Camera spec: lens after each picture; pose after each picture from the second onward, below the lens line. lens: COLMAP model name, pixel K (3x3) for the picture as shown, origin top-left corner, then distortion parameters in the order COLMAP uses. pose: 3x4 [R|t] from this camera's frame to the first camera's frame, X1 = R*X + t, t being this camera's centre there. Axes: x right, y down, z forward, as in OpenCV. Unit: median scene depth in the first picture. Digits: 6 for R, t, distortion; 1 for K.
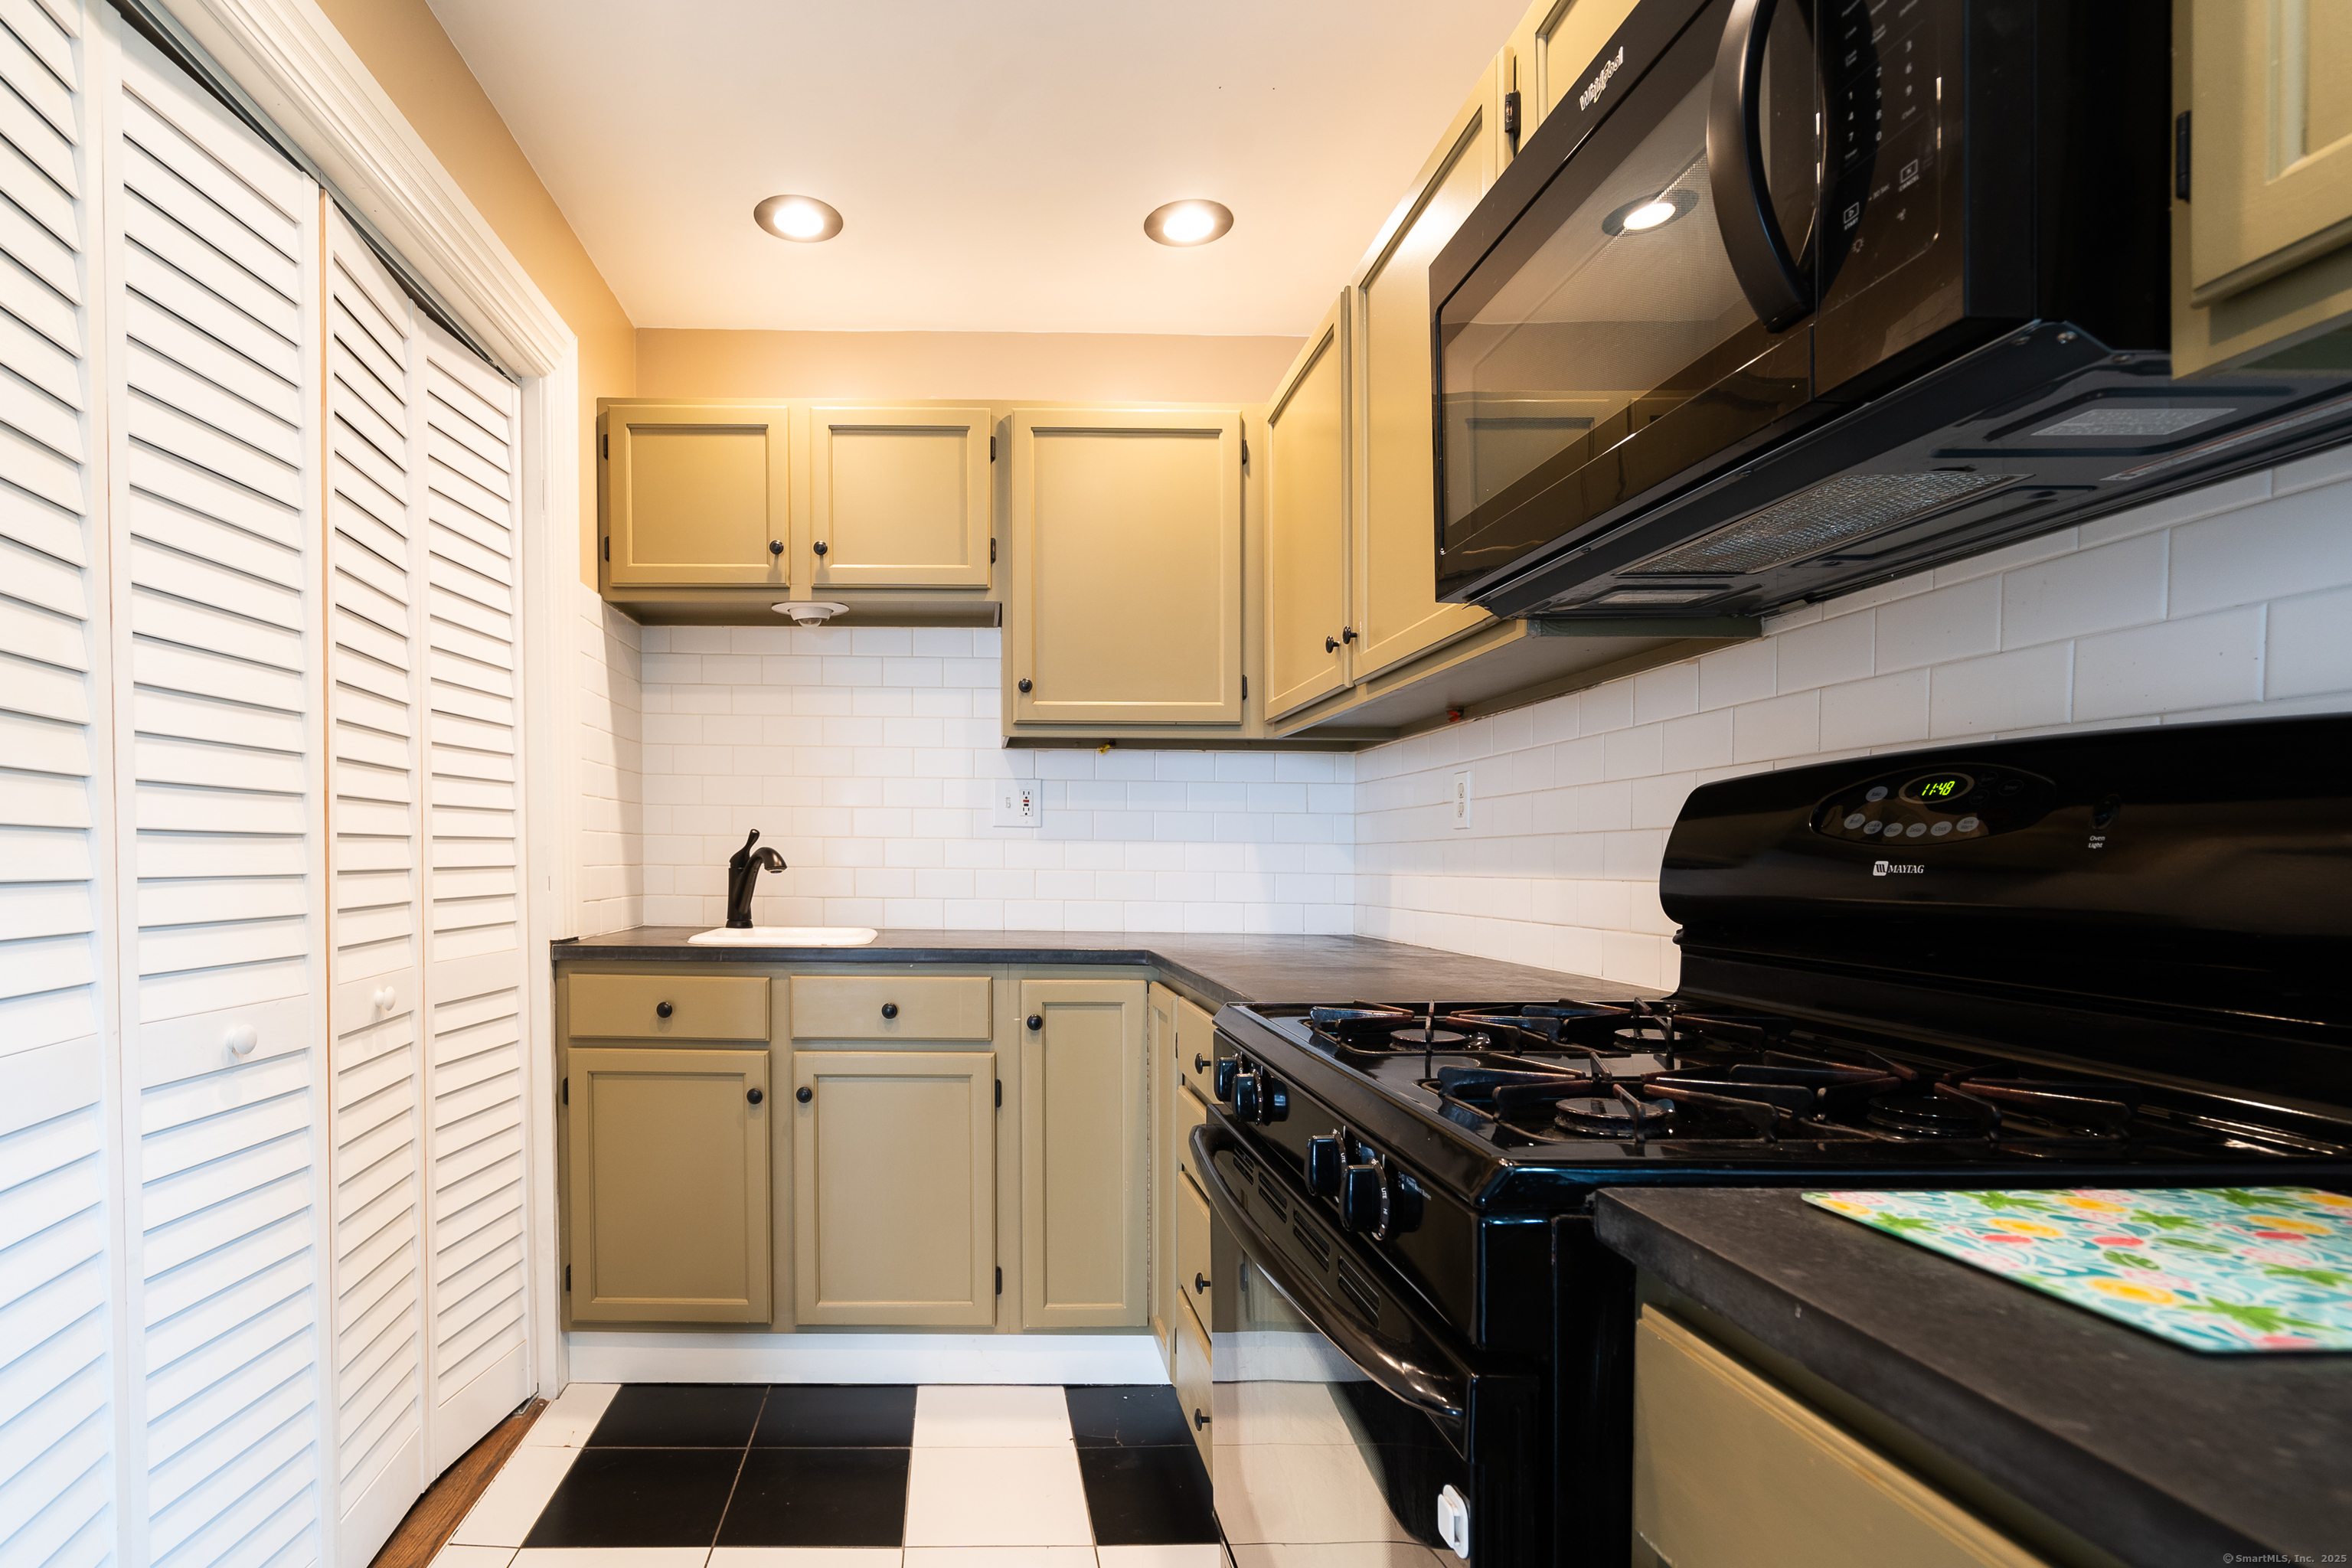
lens RADIAL K [[1084.8, 0, 997.2], [0, 1084.8, 862.8], [0, 0, 1]] dist [-0.004390, 0.004277]
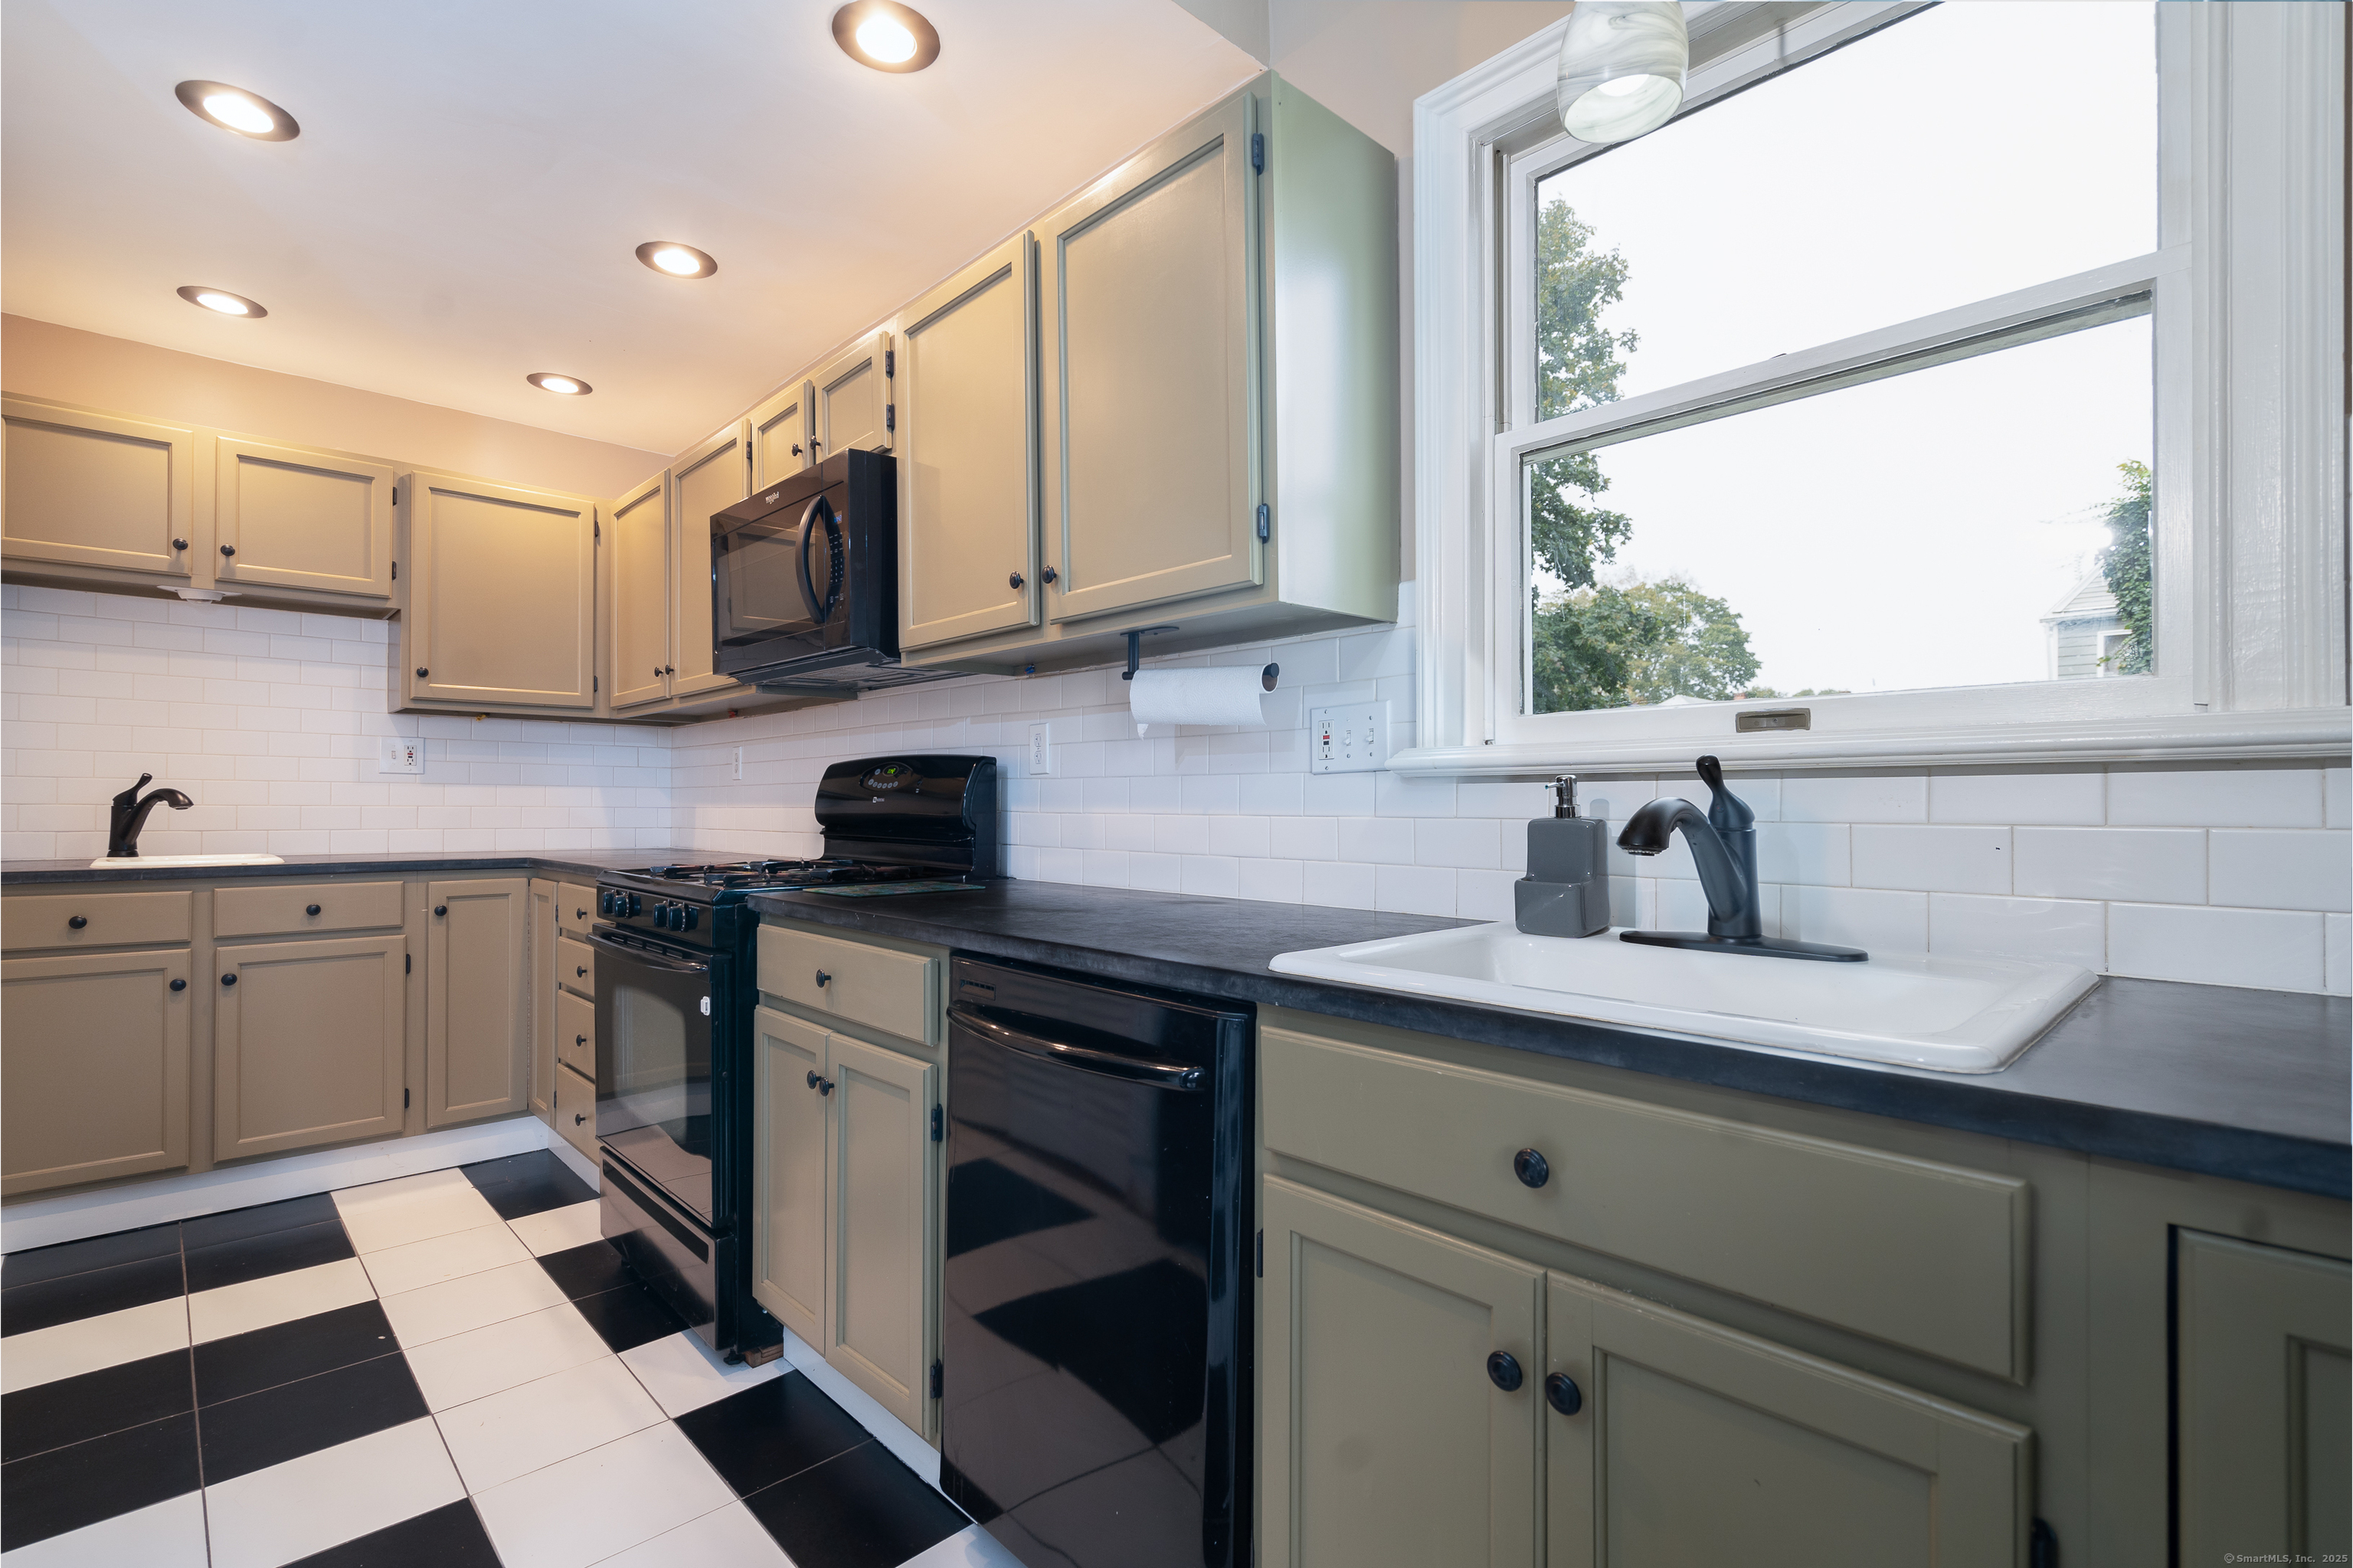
lens RADIAL K [[1085.3, 0, 1169.8], [0, 1085.3, 785.0], [0, 0, 1]] dist [-0.004390, 0.004277]
pose [[0.731239, 0.007408, 0.682081, -0.236544], [0.005022, 0.999855, -0.016243, 0.007508], [-0.682103, 0.015303, 0.731096, -0.707117]]
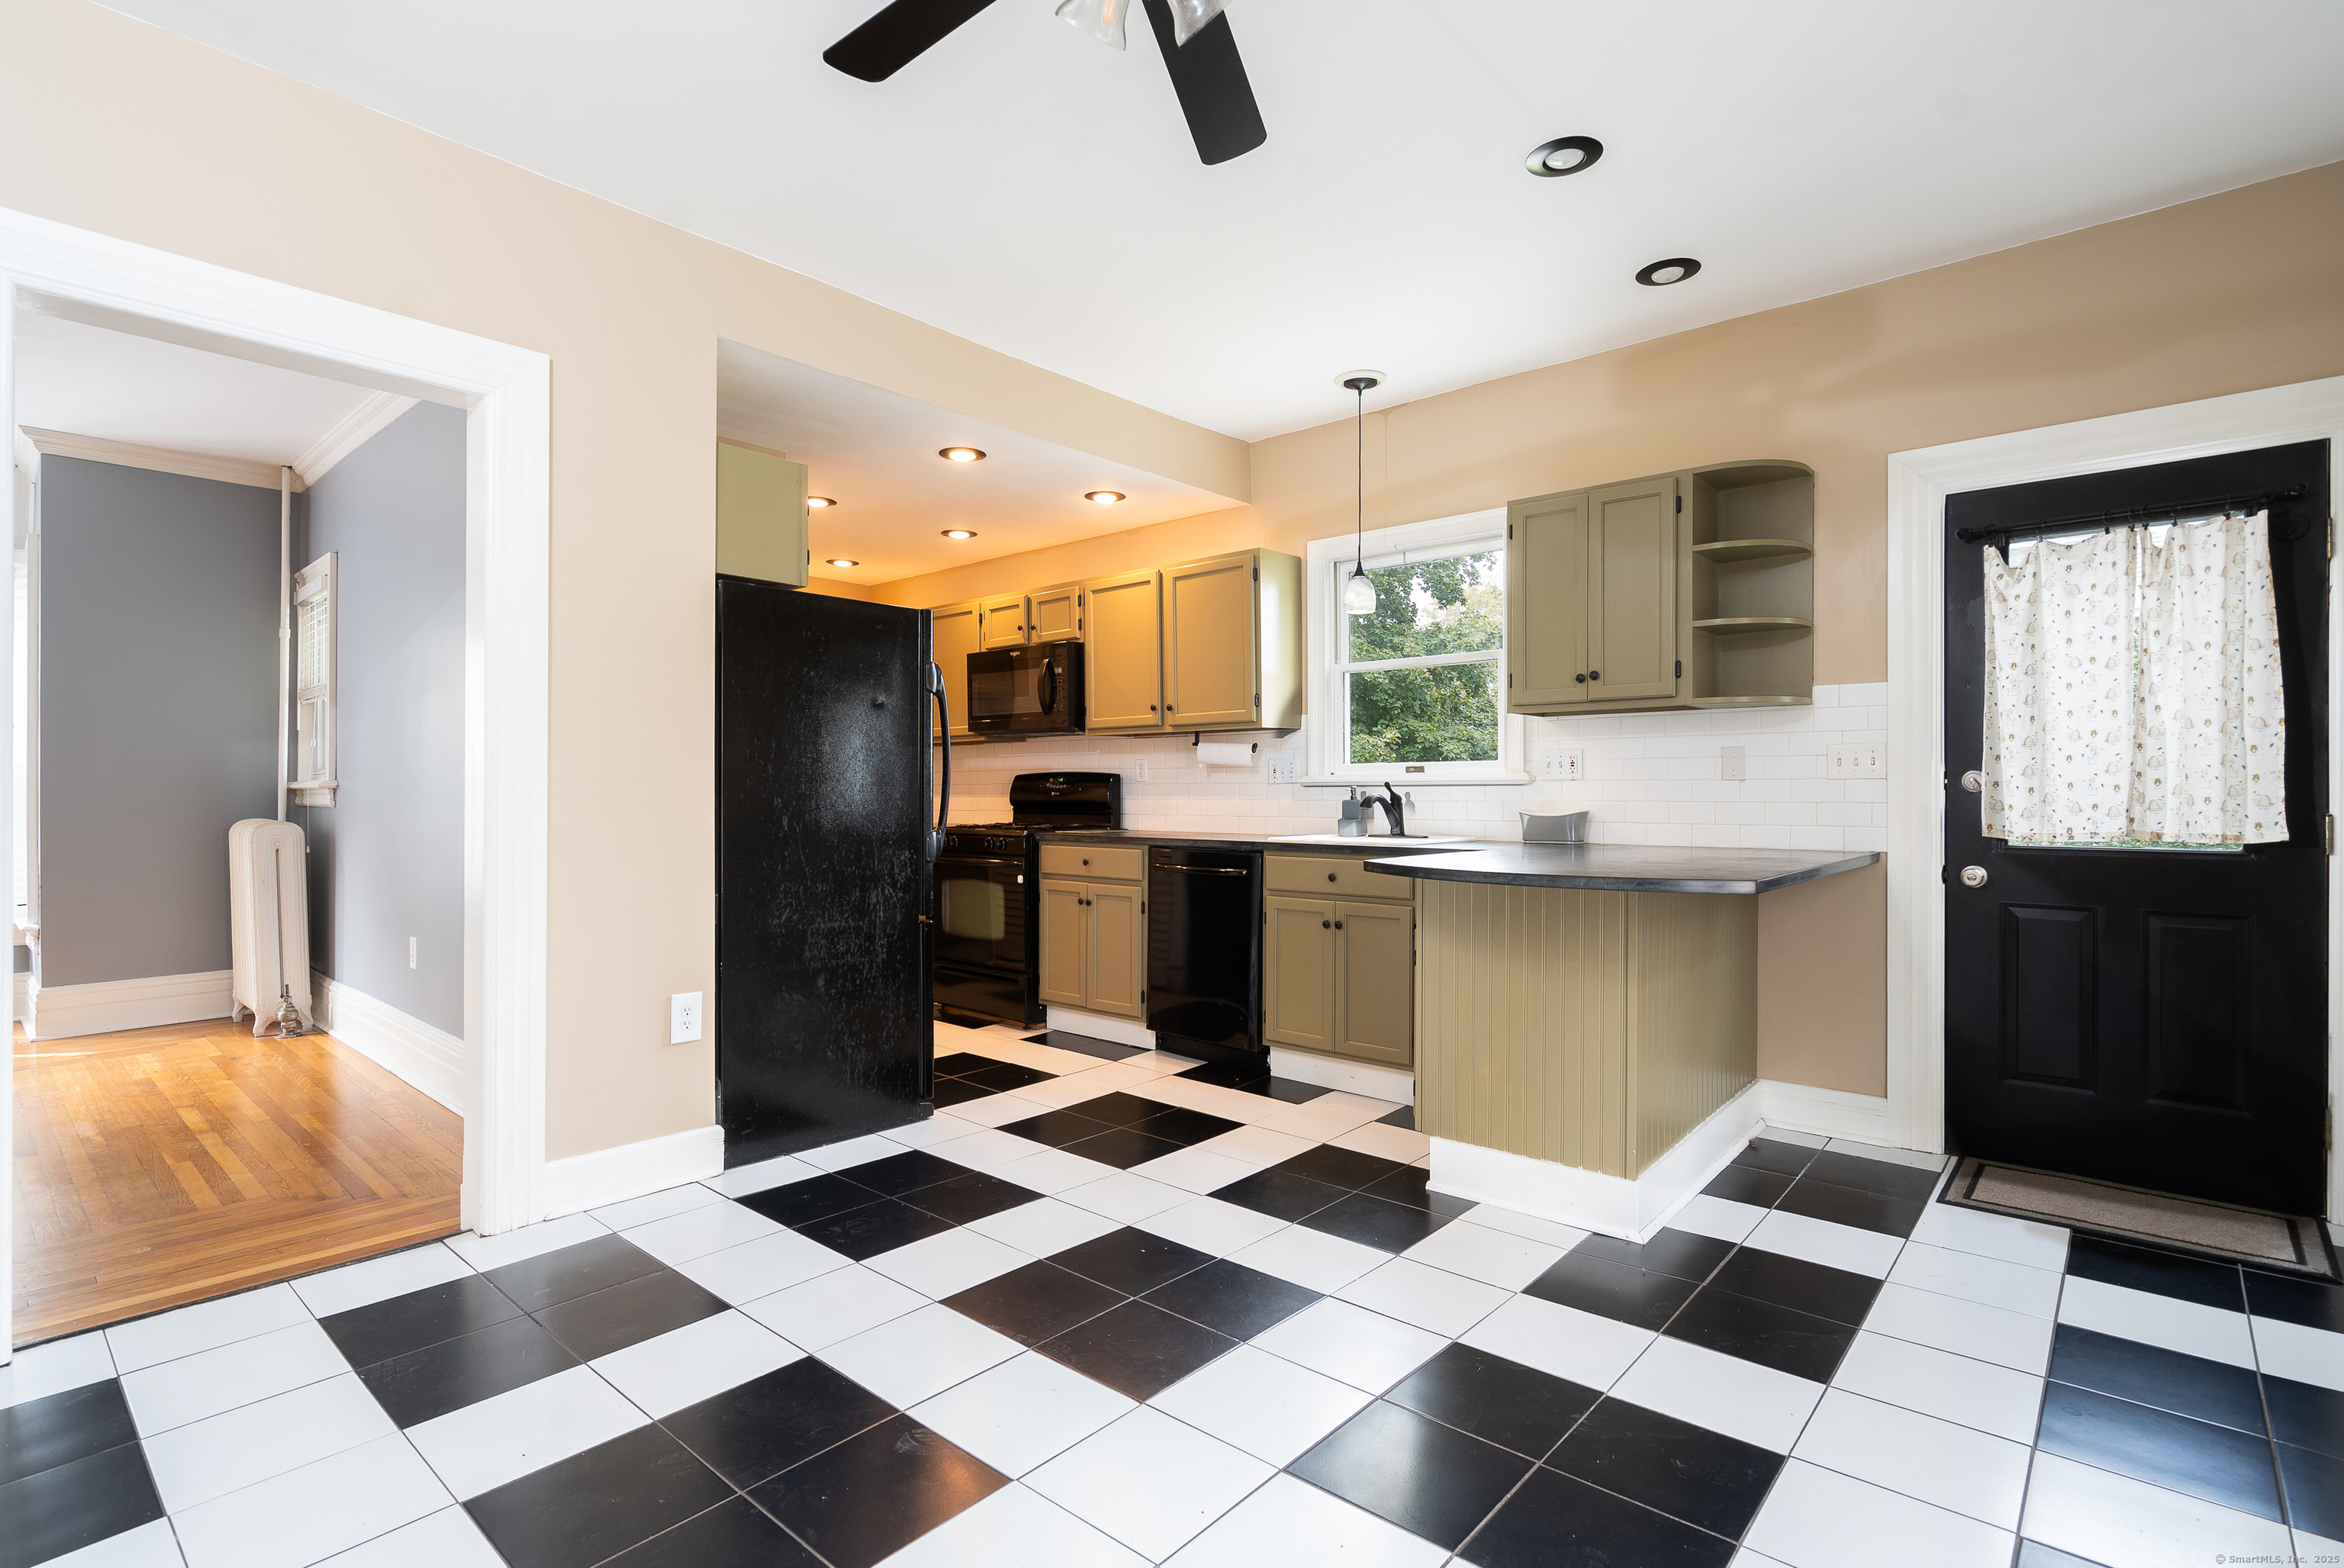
lens RADIAL K [[1081.1, 0, 1179.3], [0, 1081.1, 794.3], [0, 0, 1]] dist [-0.004390, 0.004277]
pose [[0.659823, -0.008385, 0.751374, -1.427648], [0.008210, 0.999959, 0.003950, -0.003294], [-0.751376, 0.003562, 0.659864, -1.531922]]
